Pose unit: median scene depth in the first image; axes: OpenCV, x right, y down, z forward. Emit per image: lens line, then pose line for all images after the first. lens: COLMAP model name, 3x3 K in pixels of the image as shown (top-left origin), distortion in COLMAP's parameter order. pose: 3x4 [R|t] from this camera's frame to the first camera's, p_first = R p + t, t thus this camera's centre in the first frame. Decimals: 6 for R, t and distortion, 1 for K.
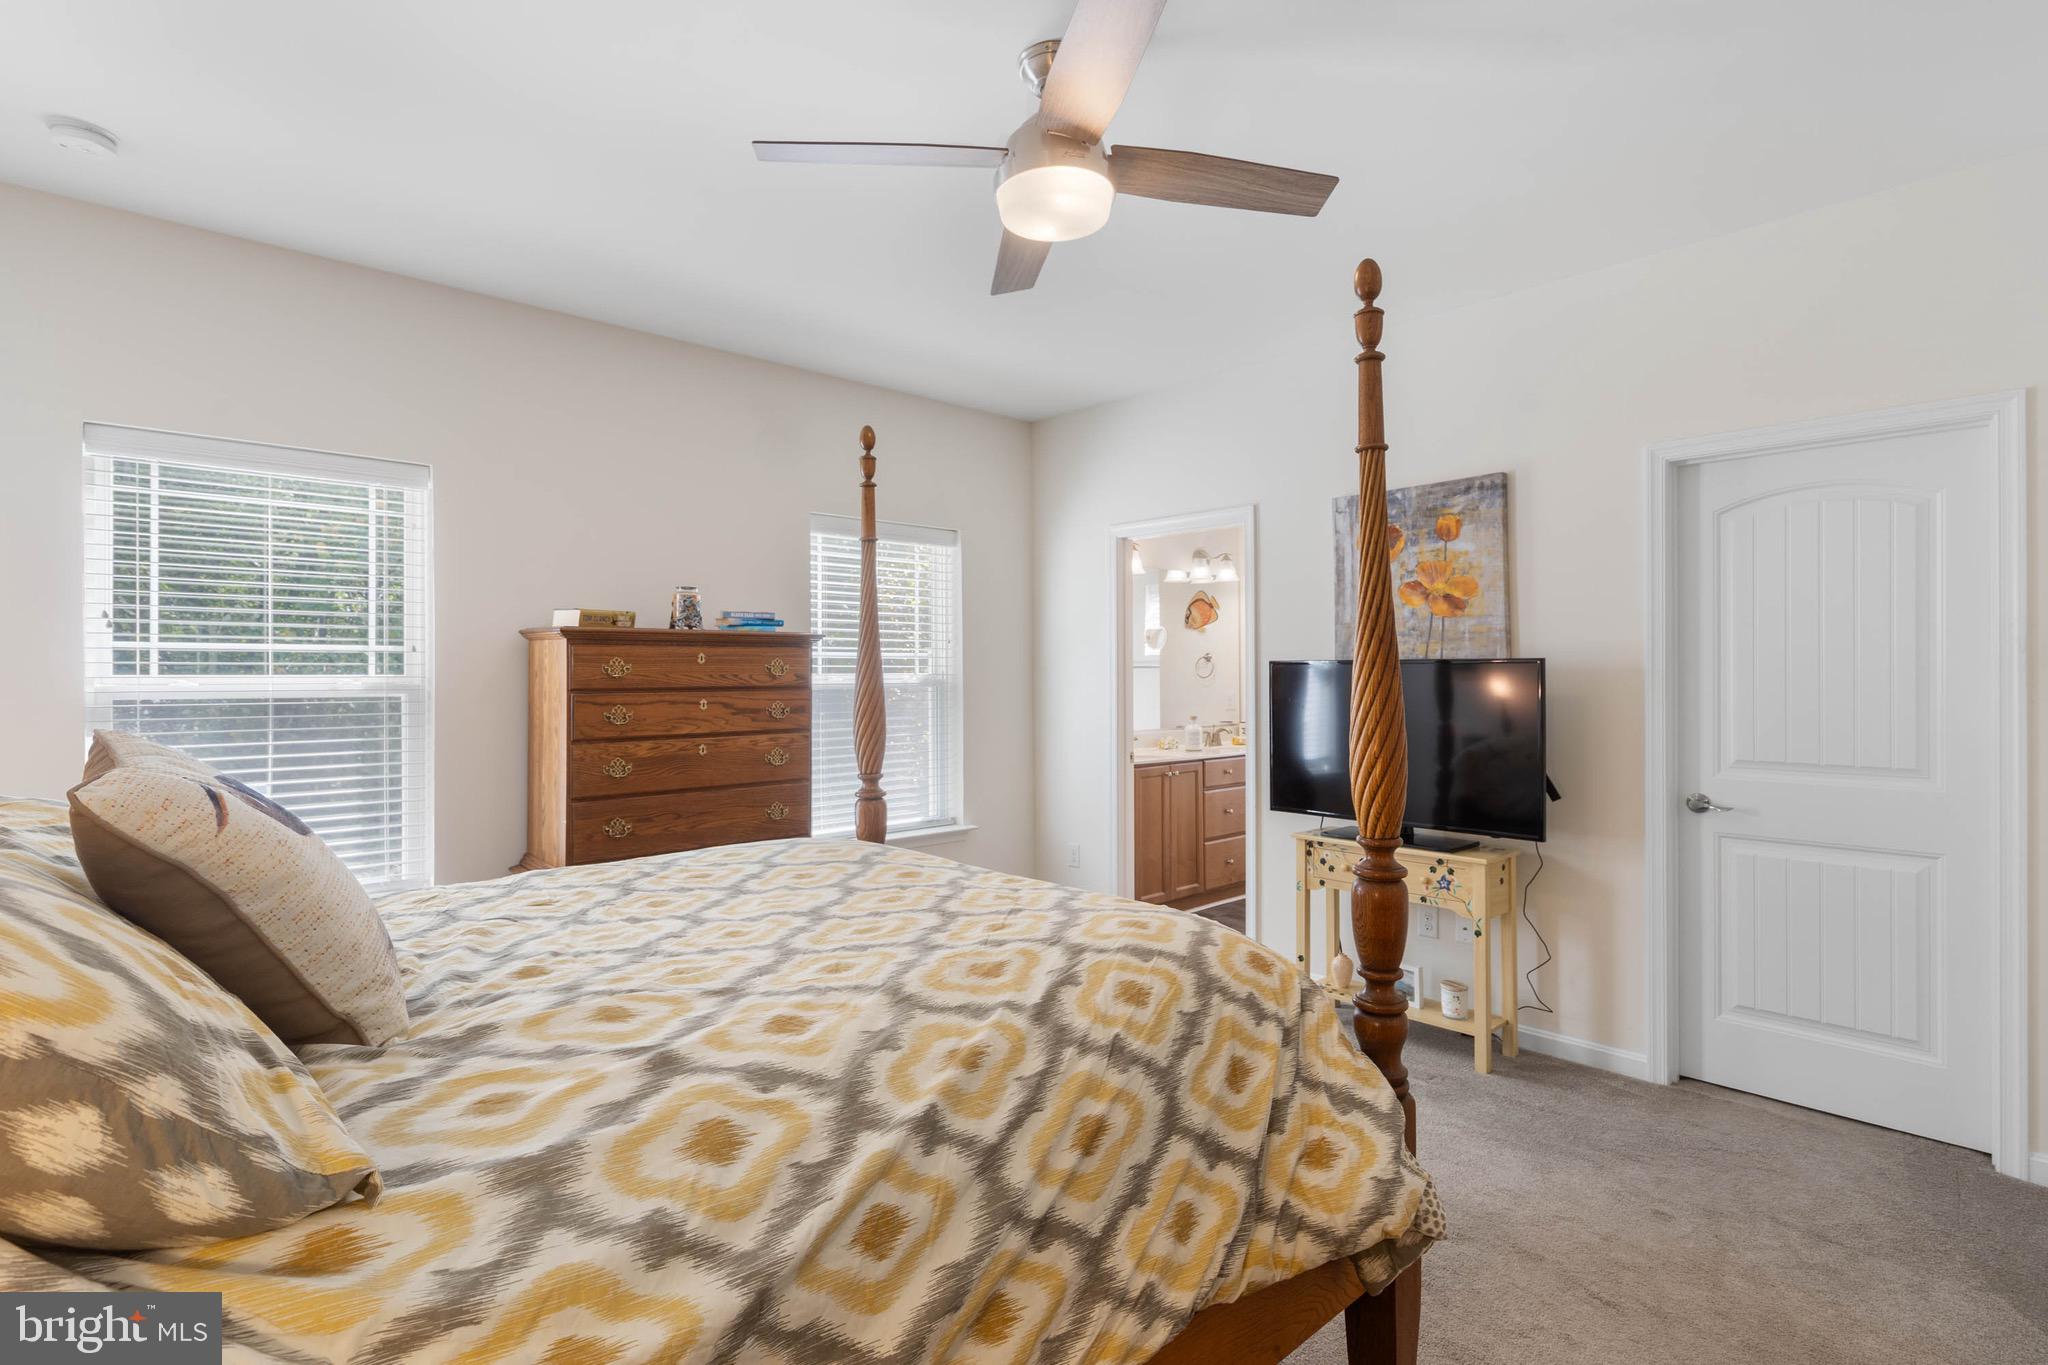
lens RADIAL K [[989.0, 0, 1031.3], [0, 989.0, 667.5], [0, 0, 1]] dist [-0.000923, -0.000116]
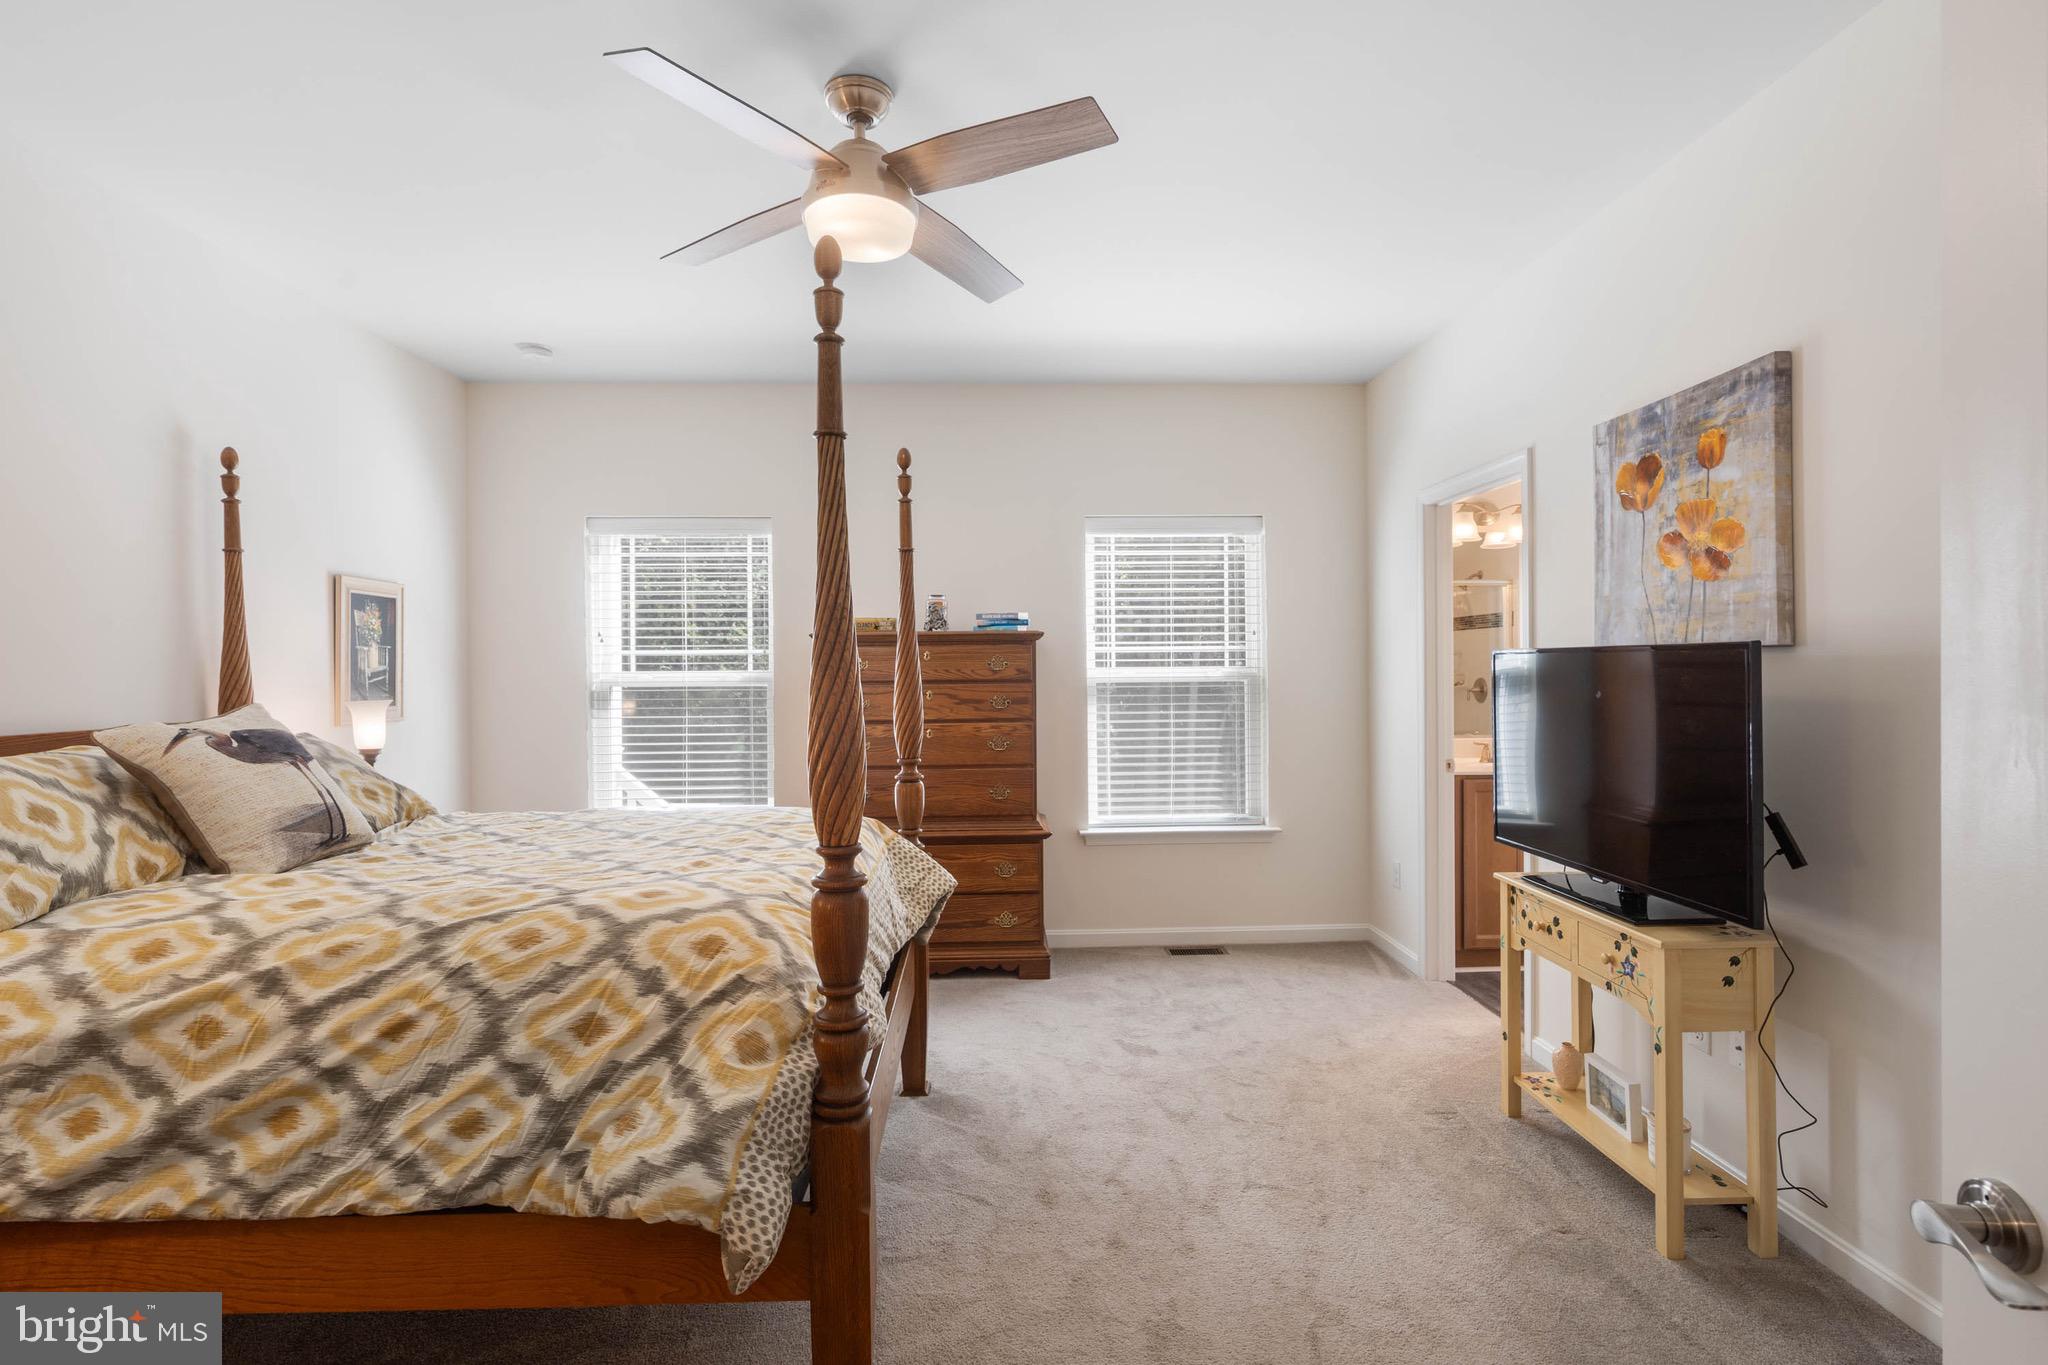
lens RADIAL K [[980.7, 0, 1021.4], [0, 980.7, 673.8], [0, 0, 1]] dist [0.001615, -0.000456]
pose [[0.755113, 0.000034, -0.655595, 0.524409], [0.010305, 0.999876, 0.011922, -0.000806], [0.655514, -0.015759, 0.755019, 0.193679]]
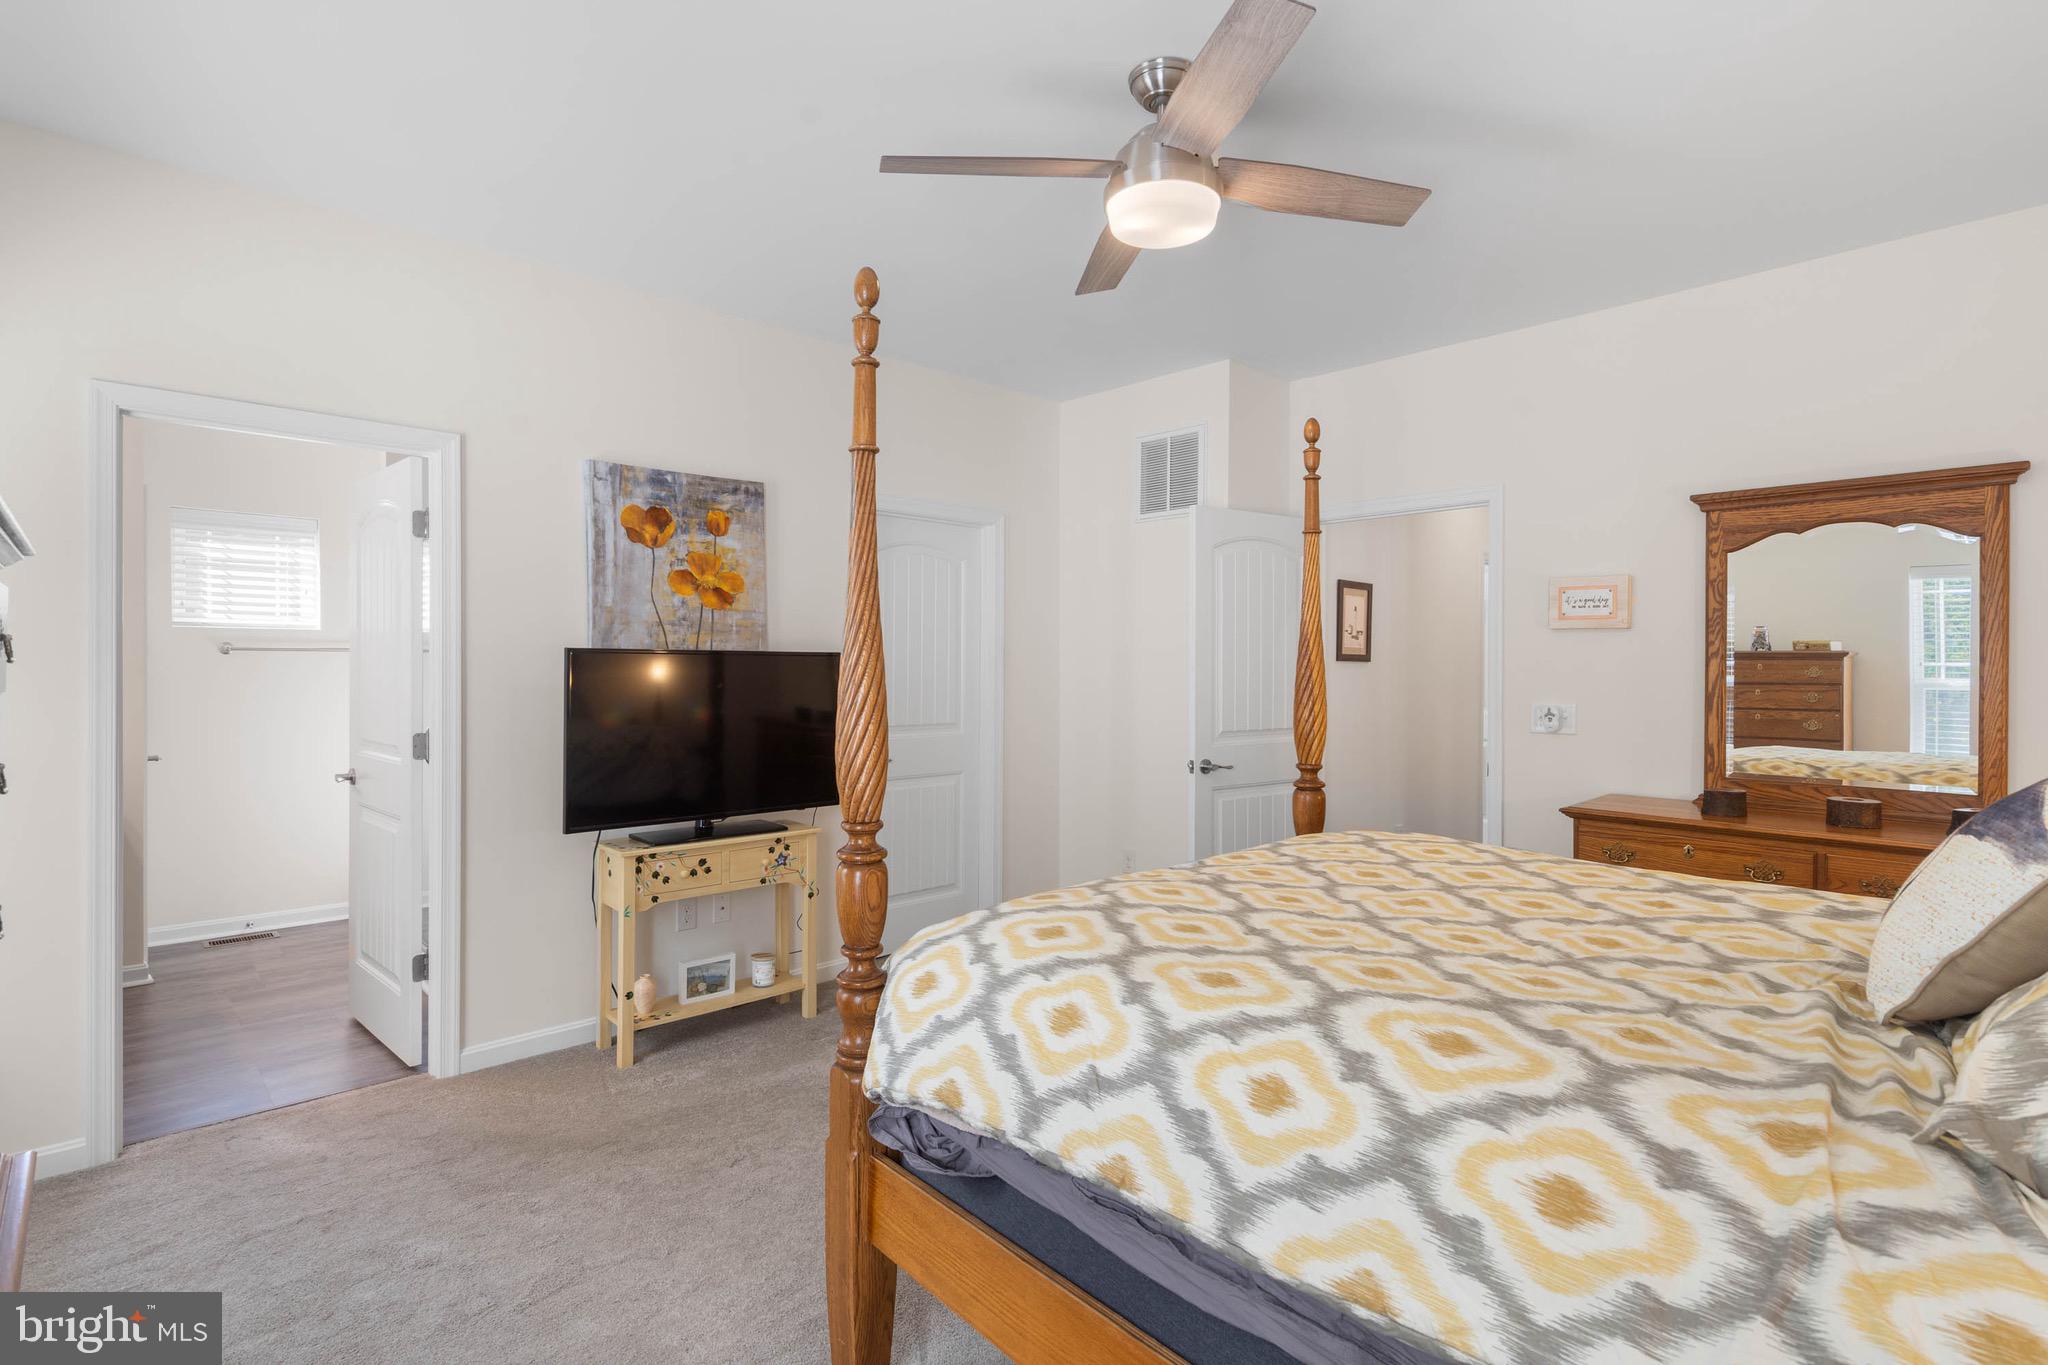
lens RADIAL K [[989.0, 0, 1031.3], [0, 989.0, 667.5], [0, 0, 1]] dist [-0.000923, -0.000116]
pose [[-0.012497, 0.000586, 0.999922, -0.633587], [-0.010096, 0.999949, -0.000712, 0.006725], [-0.999871, -0.010104, -0.012490, 0.711723]]
